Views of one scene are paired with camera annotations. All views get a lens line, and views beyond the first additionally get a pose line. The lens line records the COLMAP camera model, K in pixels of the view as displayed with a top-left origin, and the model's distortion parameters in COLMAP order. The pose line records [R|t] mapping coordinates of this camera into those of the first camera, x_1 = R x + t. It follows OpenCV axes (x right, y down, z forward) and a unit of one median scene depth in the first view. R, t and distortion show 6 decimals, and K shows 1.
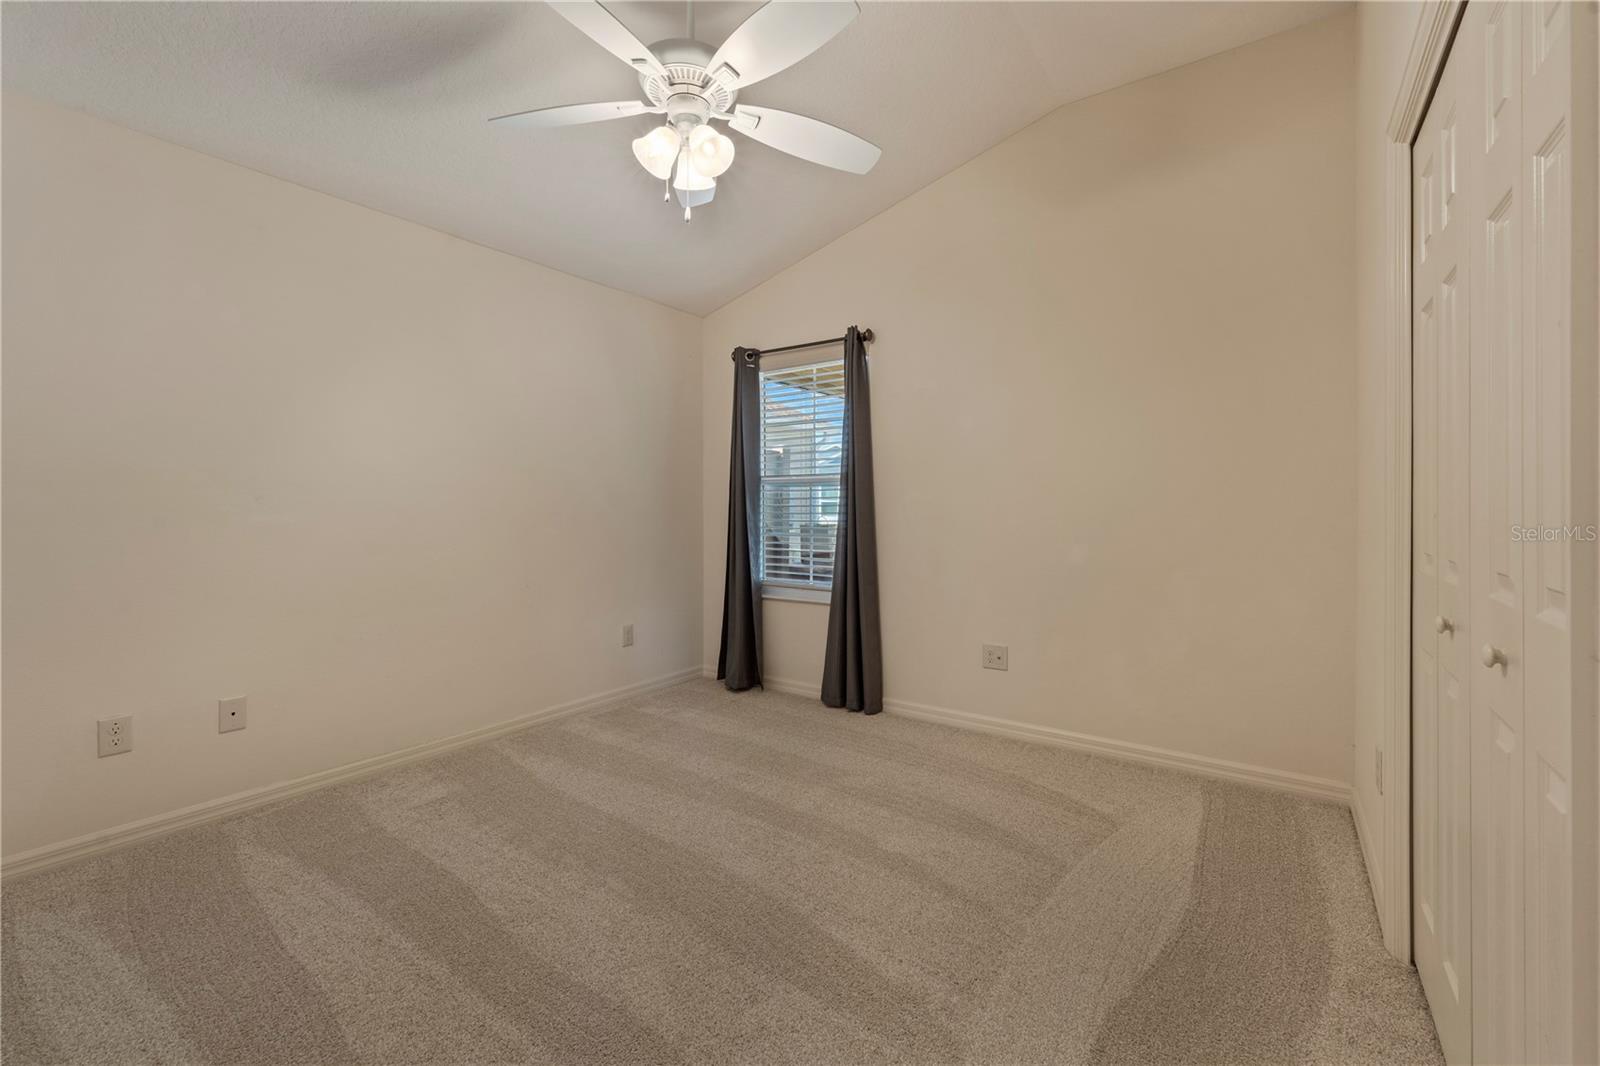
lens RADIAL K [[641.5, 0, 800.4], [0, 641.5, 493.6], [0, 0, 1]] dist [-0.000931, -0.000040]
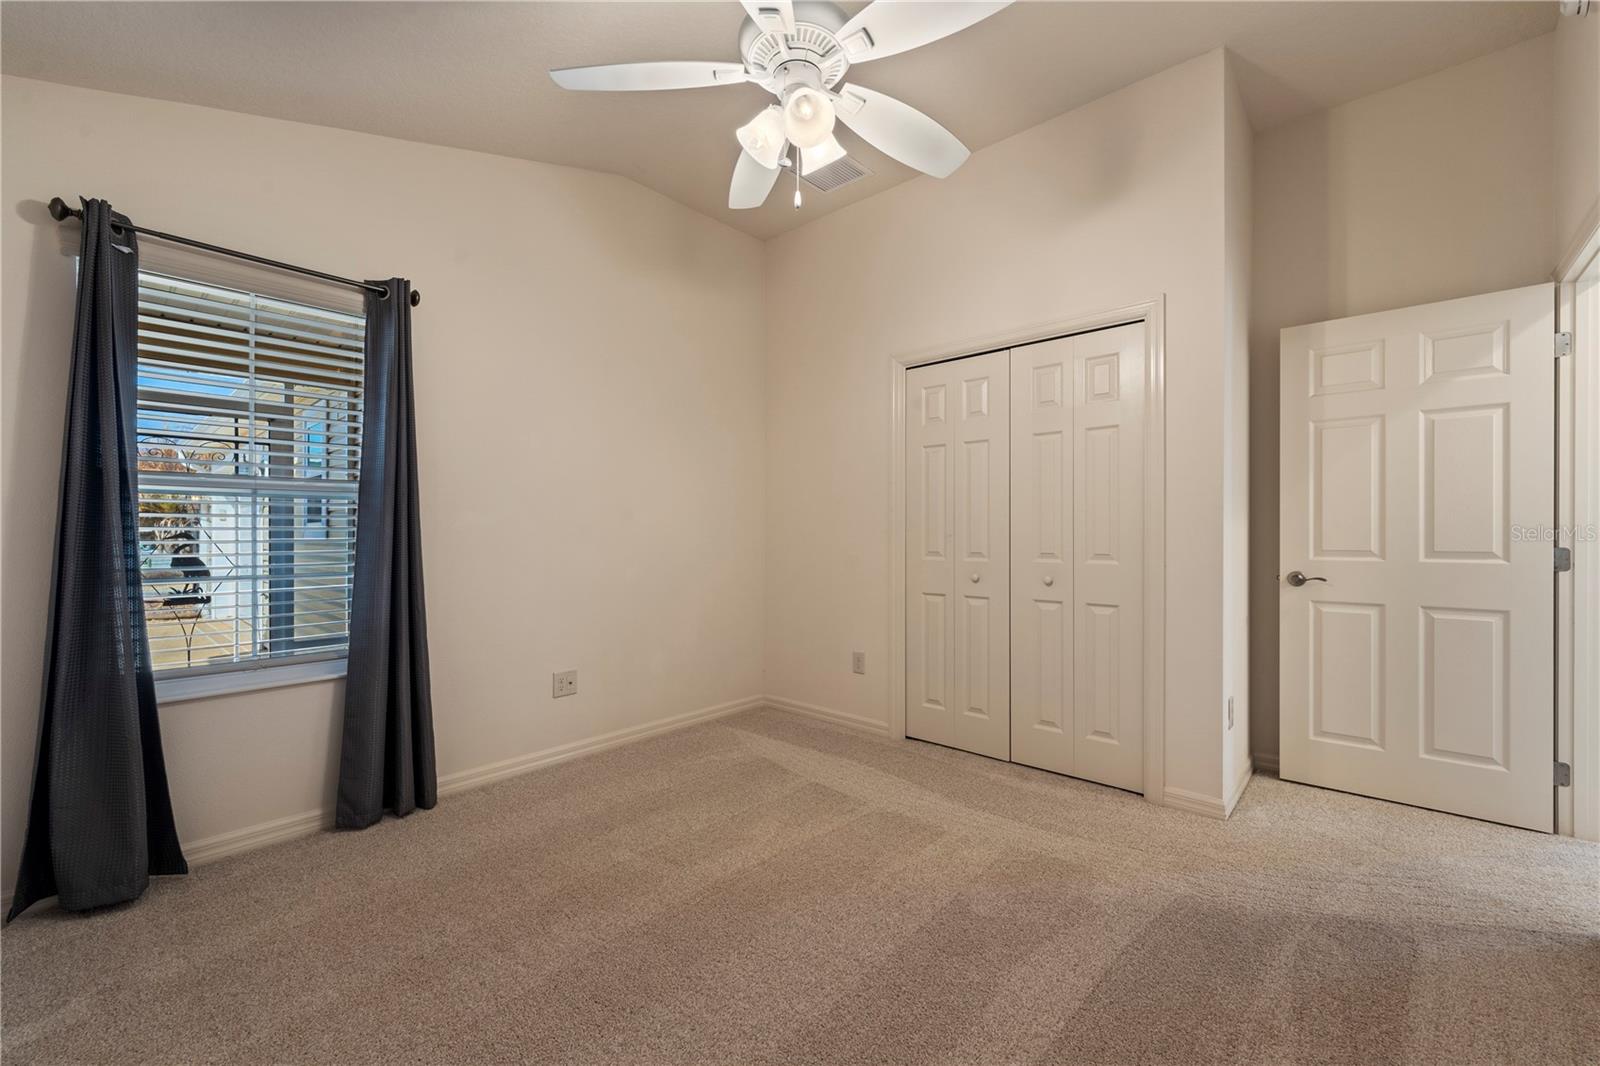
lens RADIAL K [[648.5, 0, 800.0], [0, 648.5, 533.0], [0, 0, 1]] dist [0.012971, 0.000010]
pose [[0.142026, 0.005408, 0.989848, -0.572342], [-0.007817, 0.999960, -0.004341, 0.022022], [-0.989832, -0.007121, 0.142063, 0.450690]]
